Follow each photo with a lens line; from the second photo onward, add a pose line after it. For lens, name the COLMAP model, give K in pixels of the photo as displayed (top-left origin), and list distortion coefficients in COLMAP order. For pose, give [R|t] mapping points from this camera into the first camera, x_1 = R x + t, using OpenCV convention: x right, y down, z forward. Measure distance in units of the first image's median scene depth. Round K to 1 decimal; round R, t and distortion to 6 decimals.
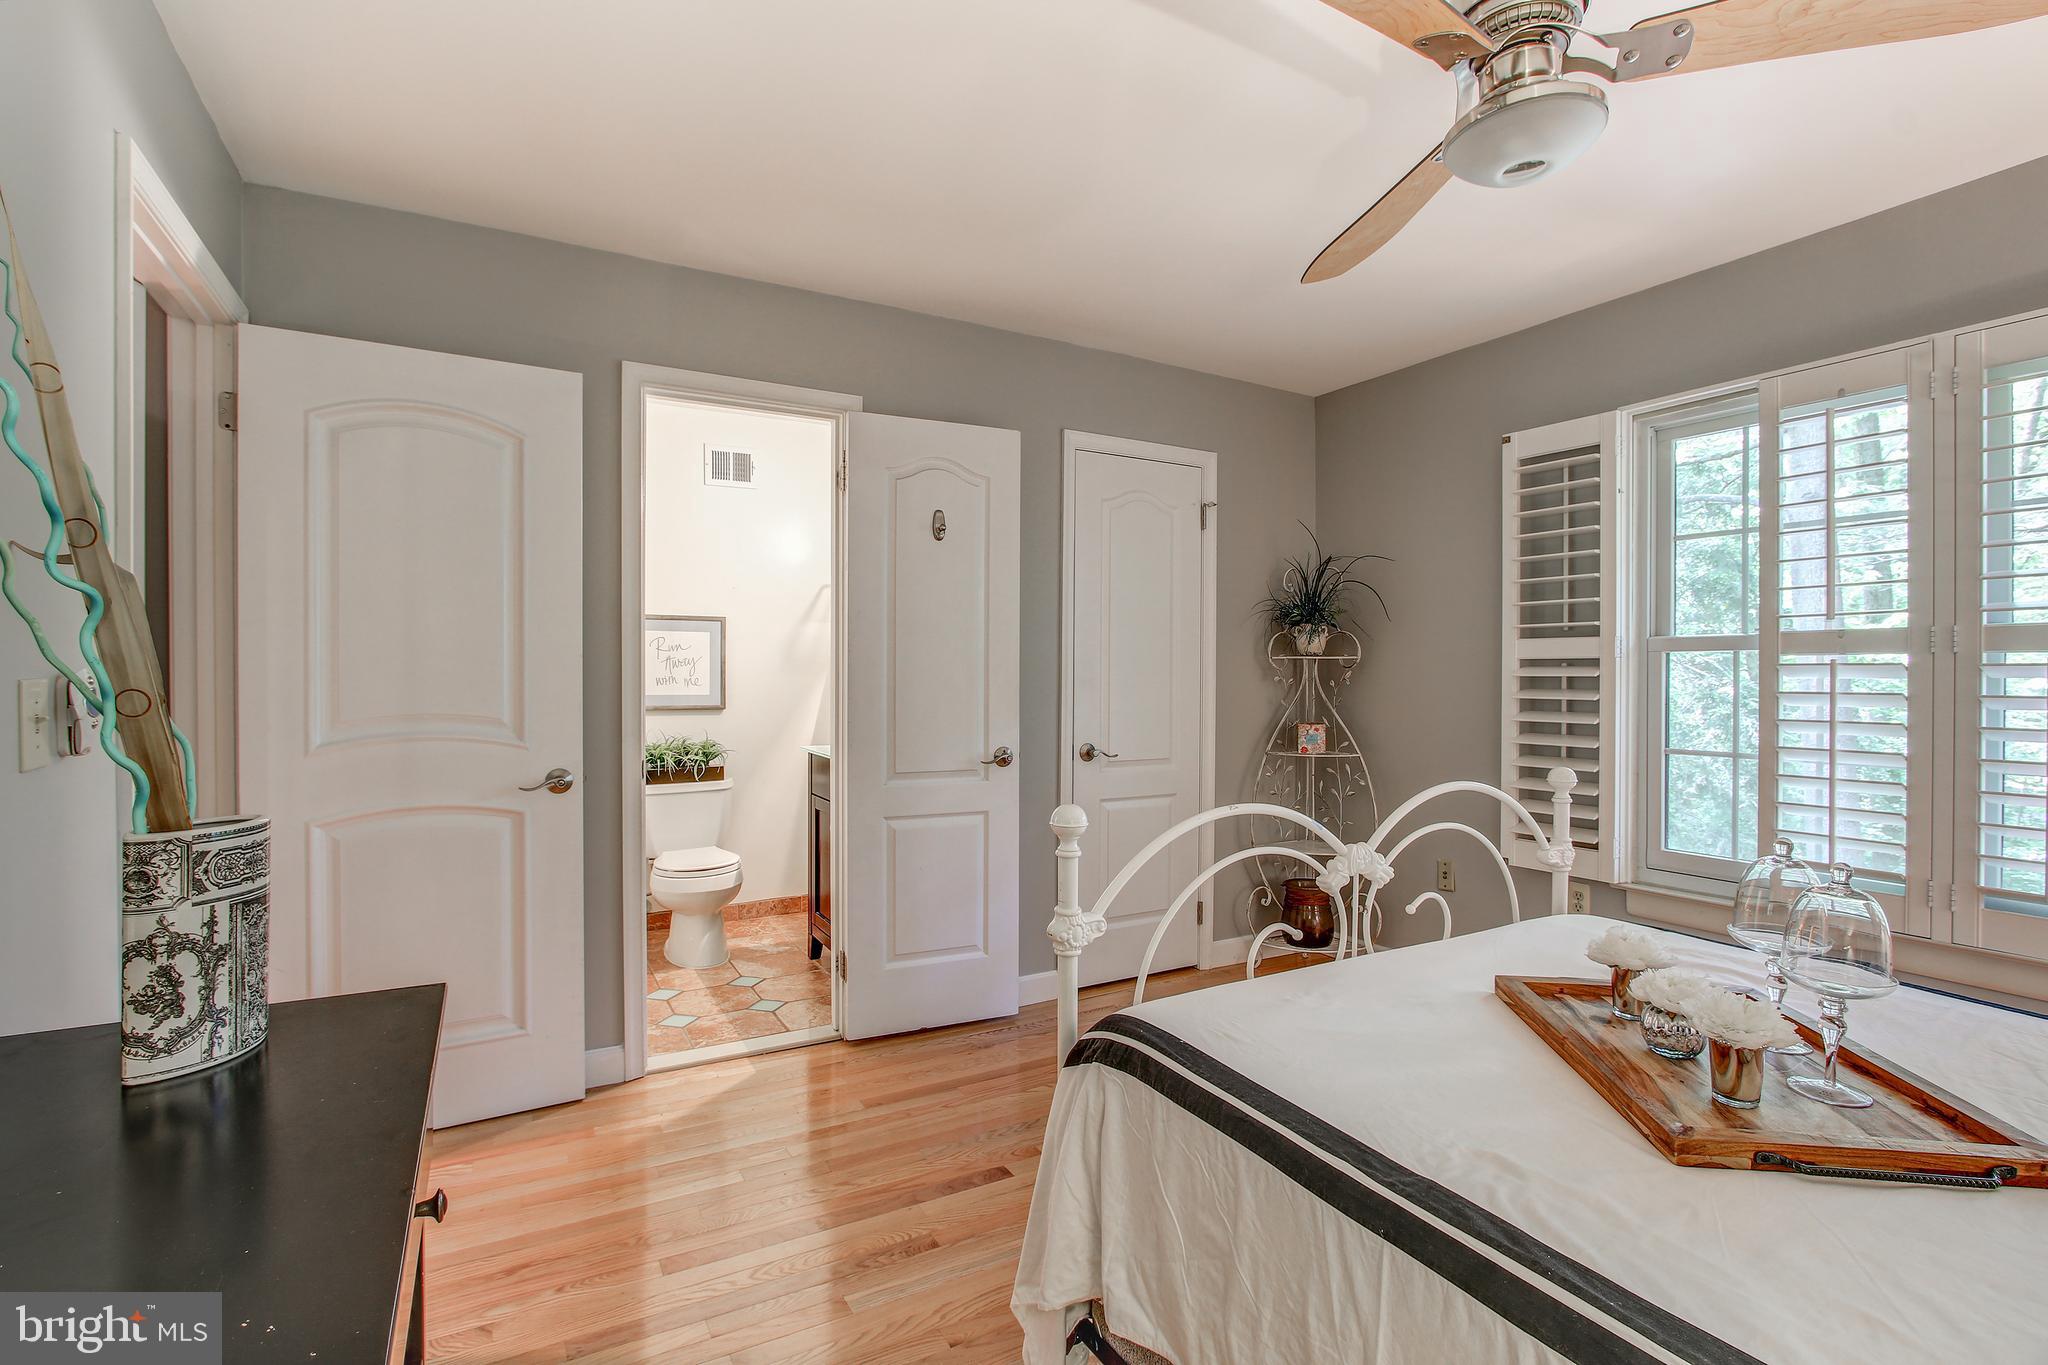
lens RADIAL K [[950.5, 0, 1035.4], [0, 950.5, 690.8], [0, 0, 1]] dist [-0.026312, 0.005827]
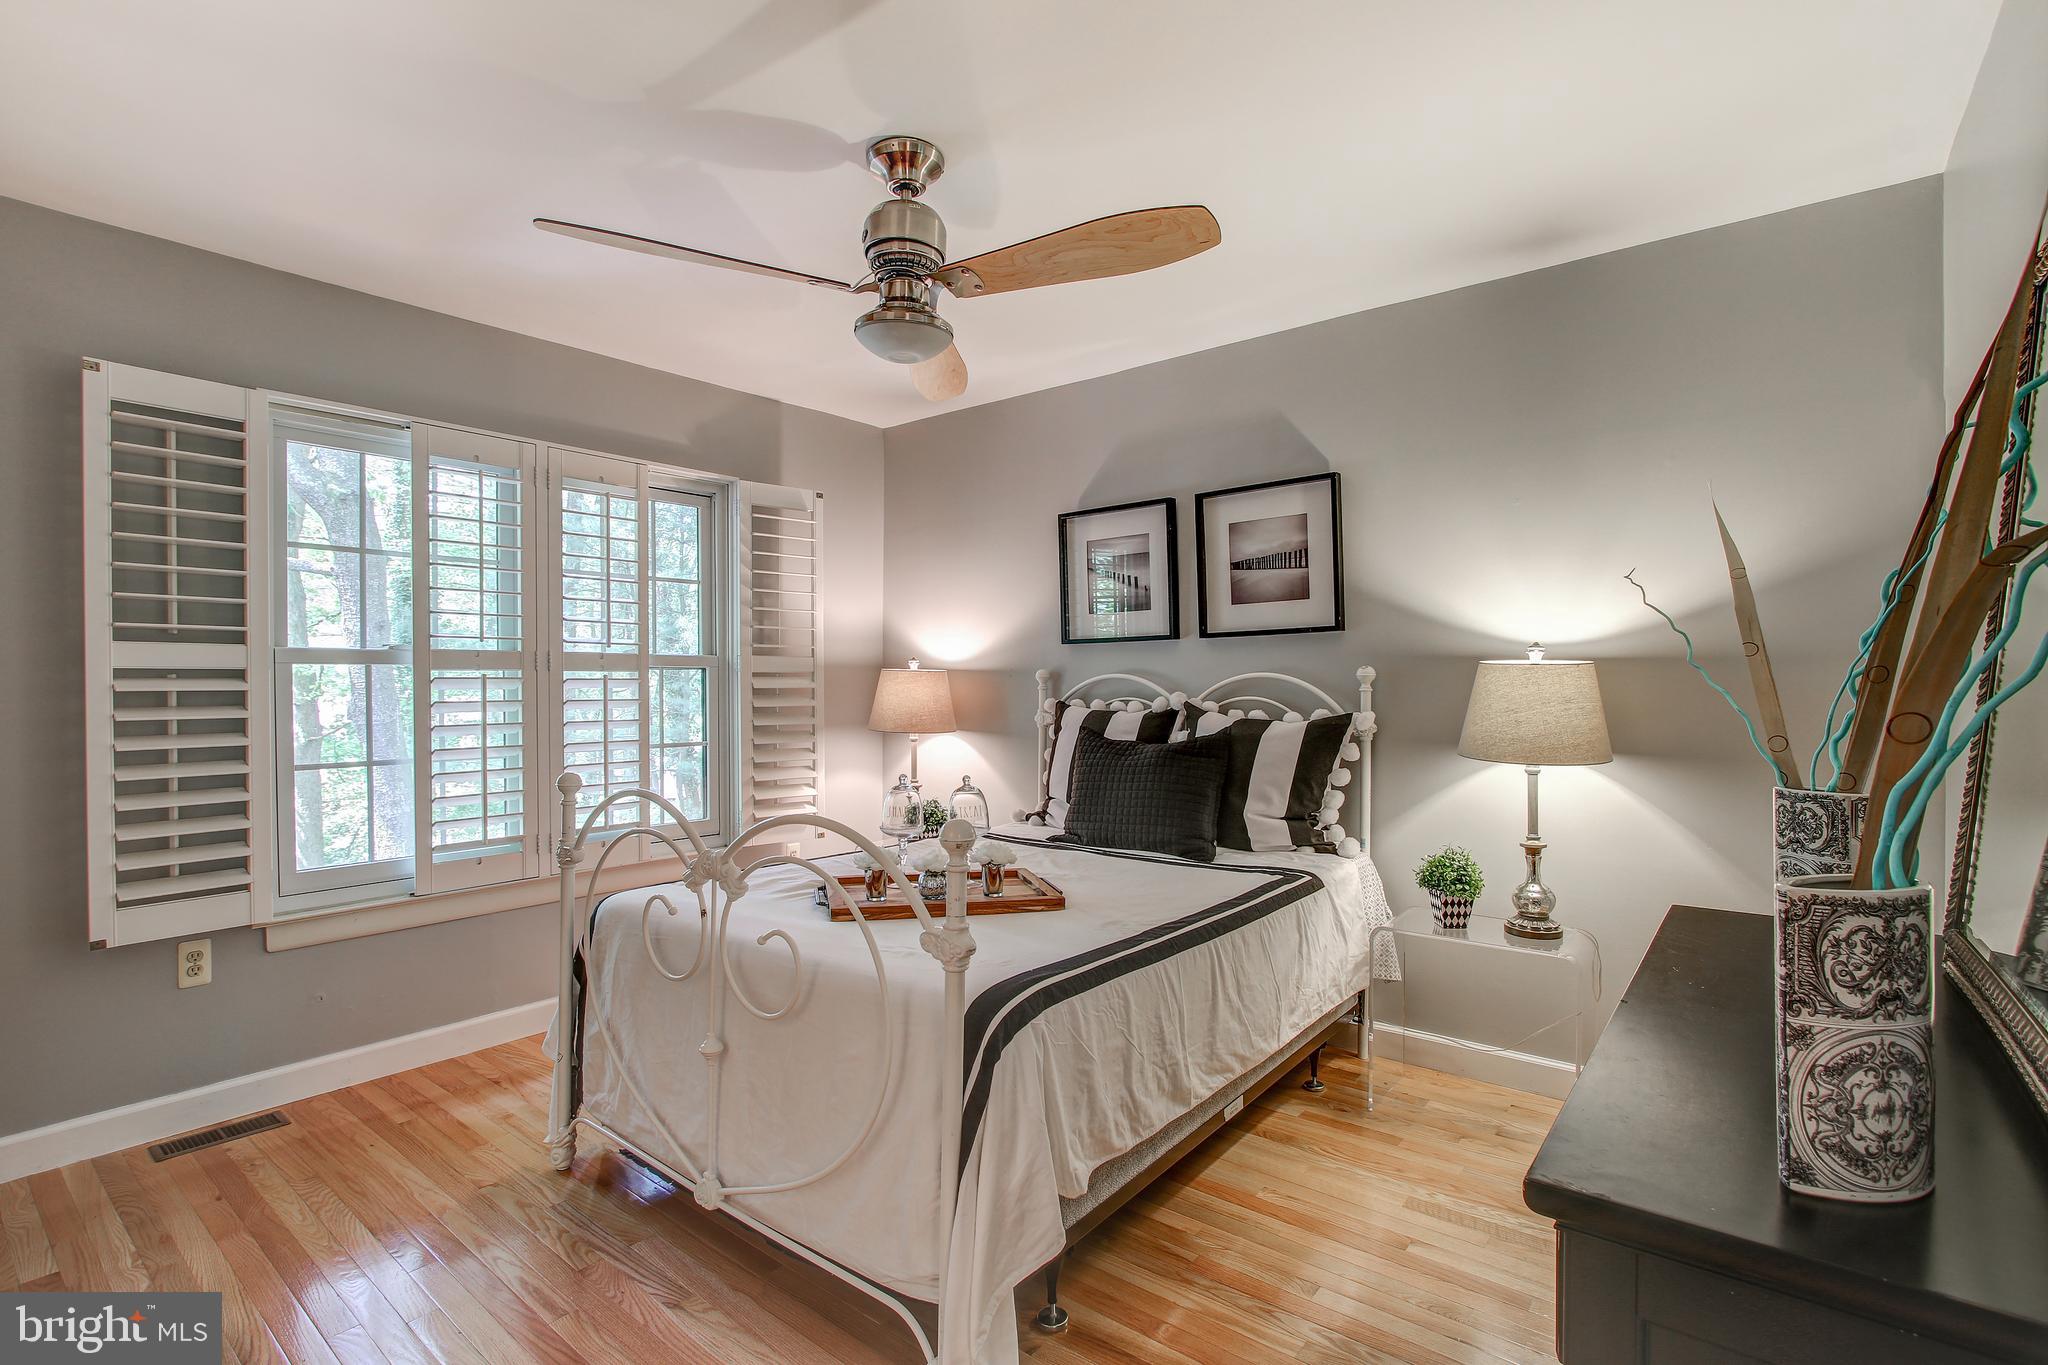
lens RADIAL K [[950.5, 0, 1035.4], [0, 950.5, 690.8], [0, 0, 1]] dist [-0.026312, 0.005827]
pose [[-0.363239, -0.008690, 0.931656, -0.467203], [0.018979, 0.999680, 0.016725, -0.015277], [-0.931503, 0.023757, -0.362958, 0.633196]]
